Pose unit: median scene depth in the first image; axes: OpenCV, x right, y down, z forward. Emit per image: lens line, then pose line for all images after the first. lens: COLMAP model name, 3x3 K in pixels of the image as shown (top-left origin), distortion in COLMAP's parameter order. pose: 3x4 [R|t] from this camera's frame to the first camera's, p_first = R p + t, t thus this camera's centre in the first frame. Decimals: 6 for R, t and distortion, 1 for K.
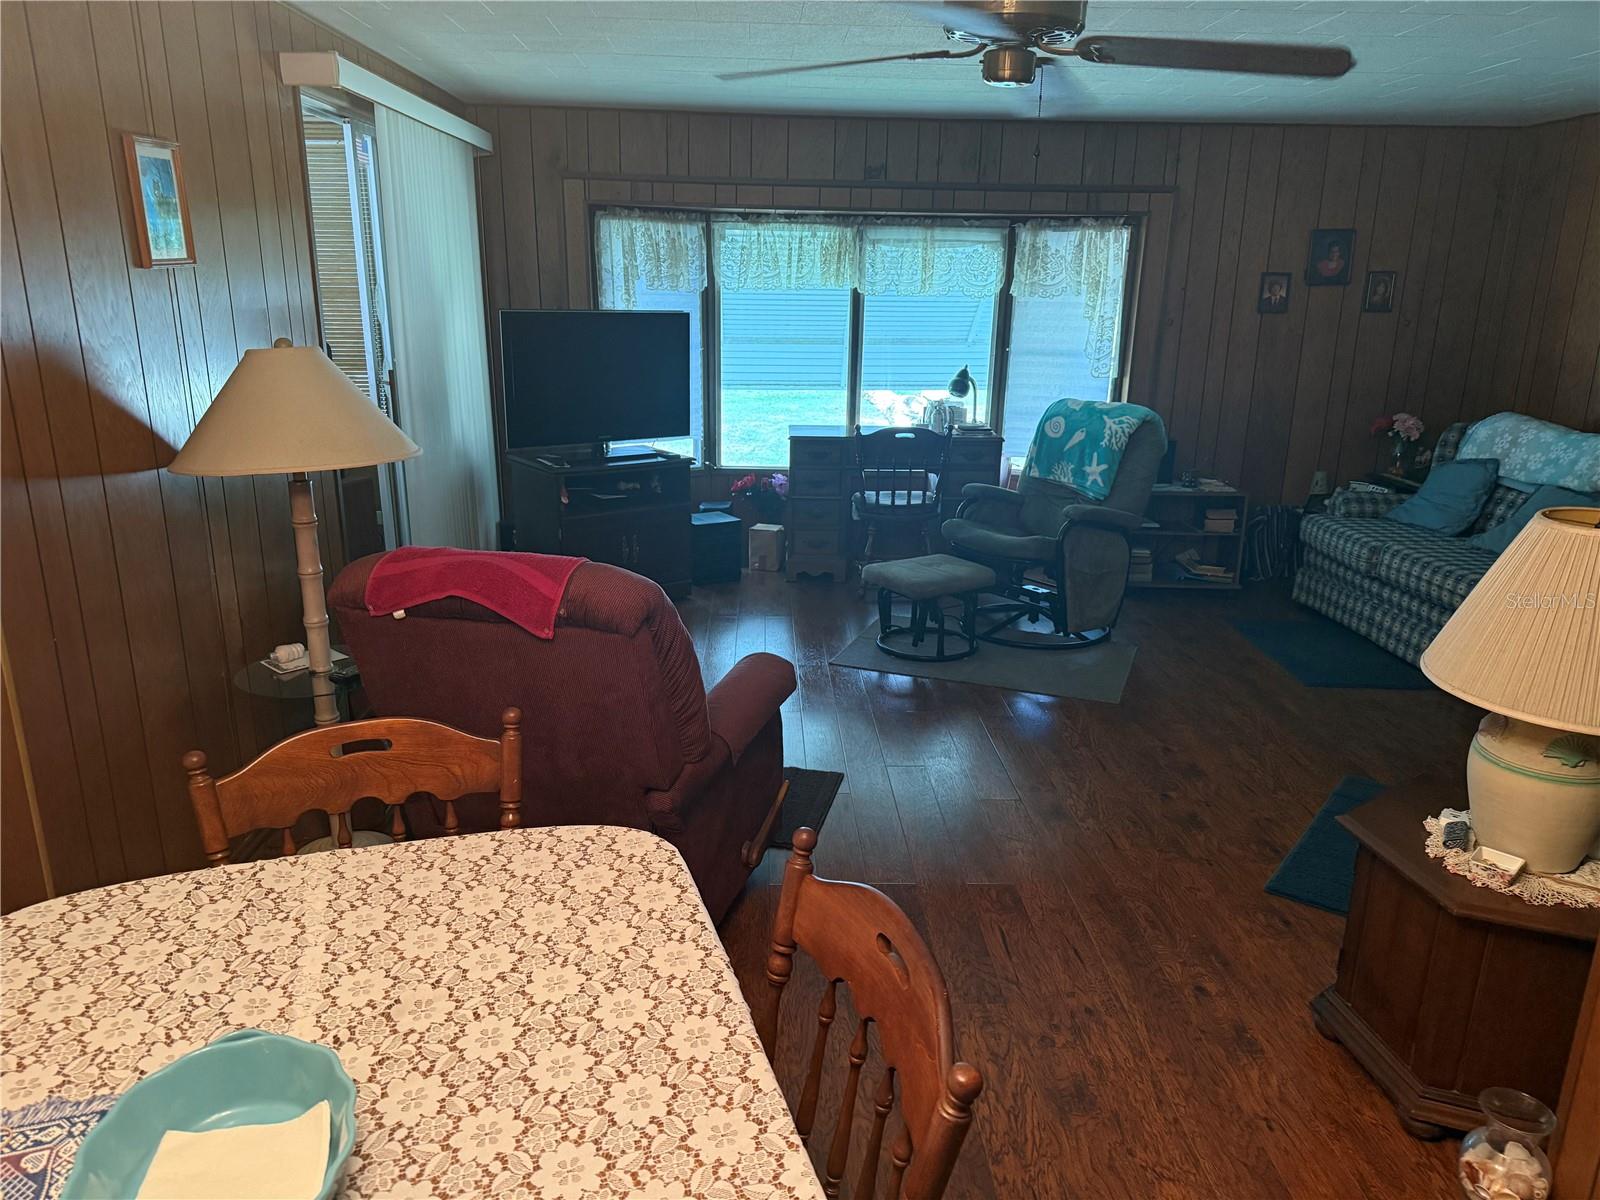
lens RADIAL K [[1117.3, 0, 800.0], [0, 1117.3, 600.0], [0, 0, 1]] dist [0.007452, 0.001917]
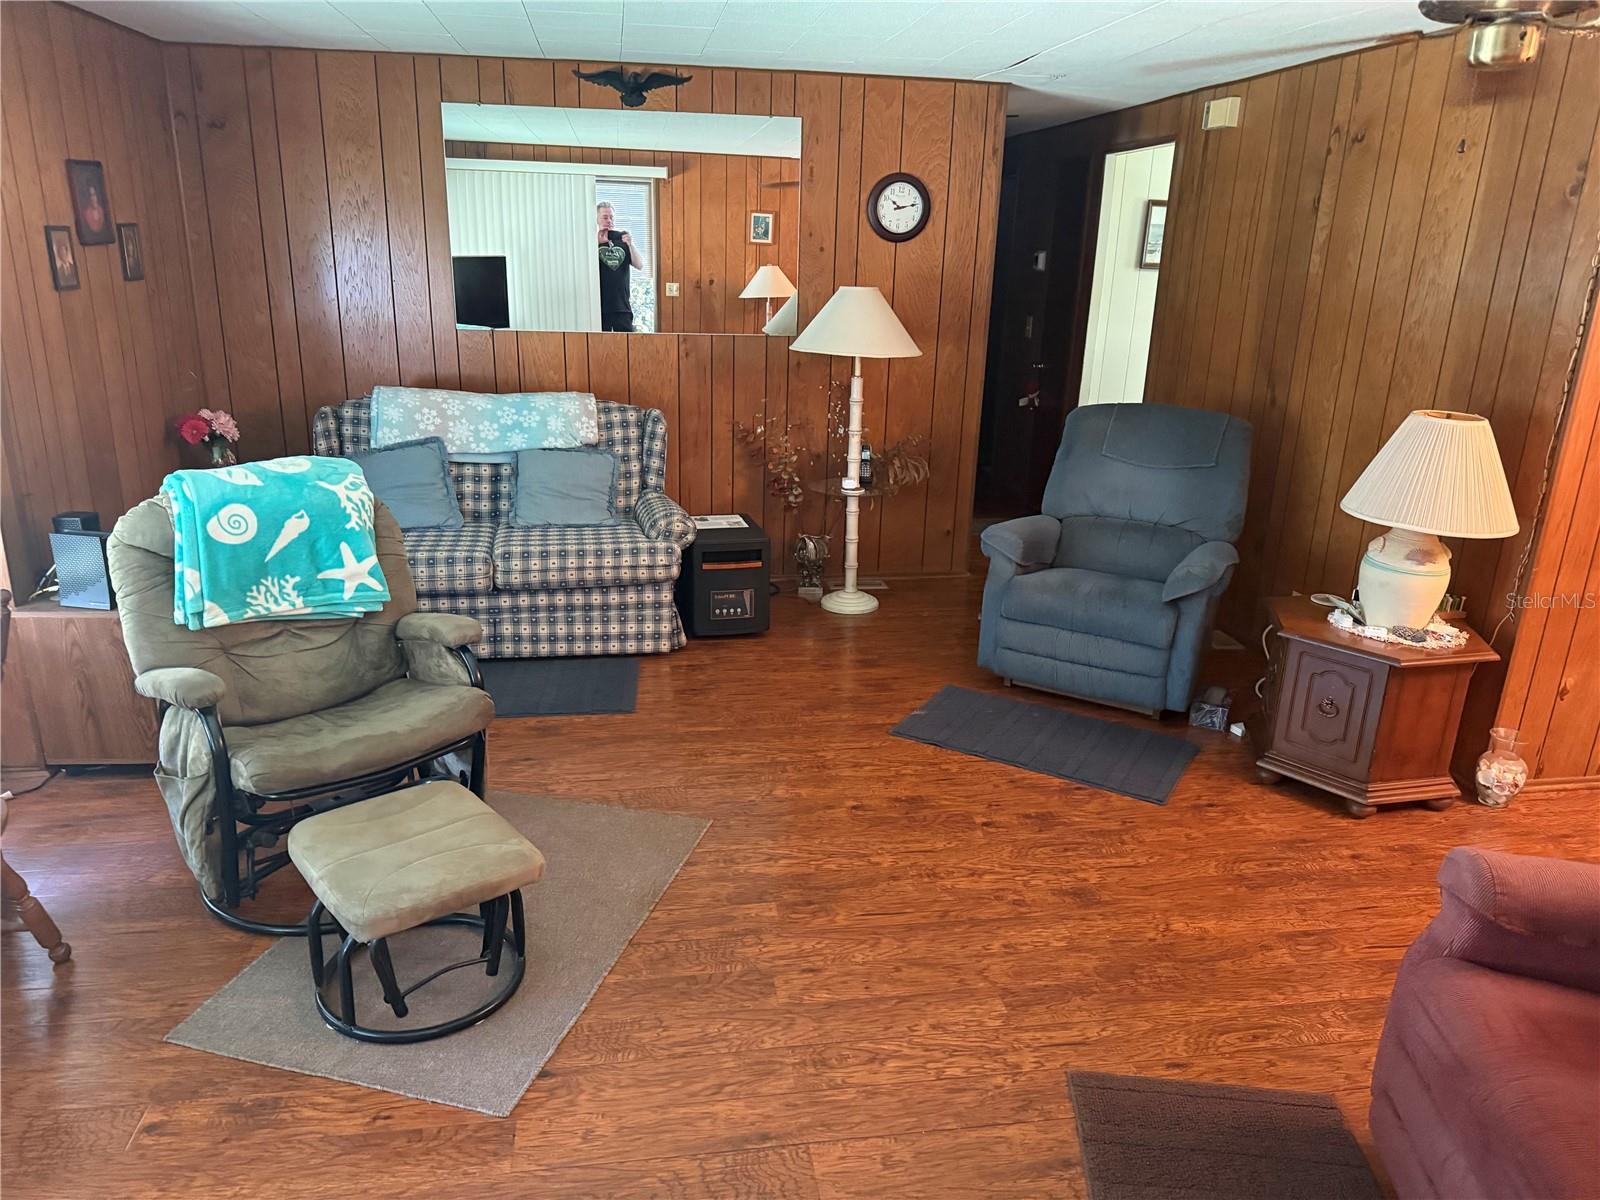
lens RADIAL K [[1117.3, 0, 800.0], [0, 1117.3, 600.0], [0, 0, 1]] dist [0.007452, 0.001917]
pose [[-0.096156, -0.315382, 0.944081, -0.327538], [0.262625, 0.906827, 0.329686, -0.235664], [-0.960095, 0.279640, -0.004369, 0.776669]]
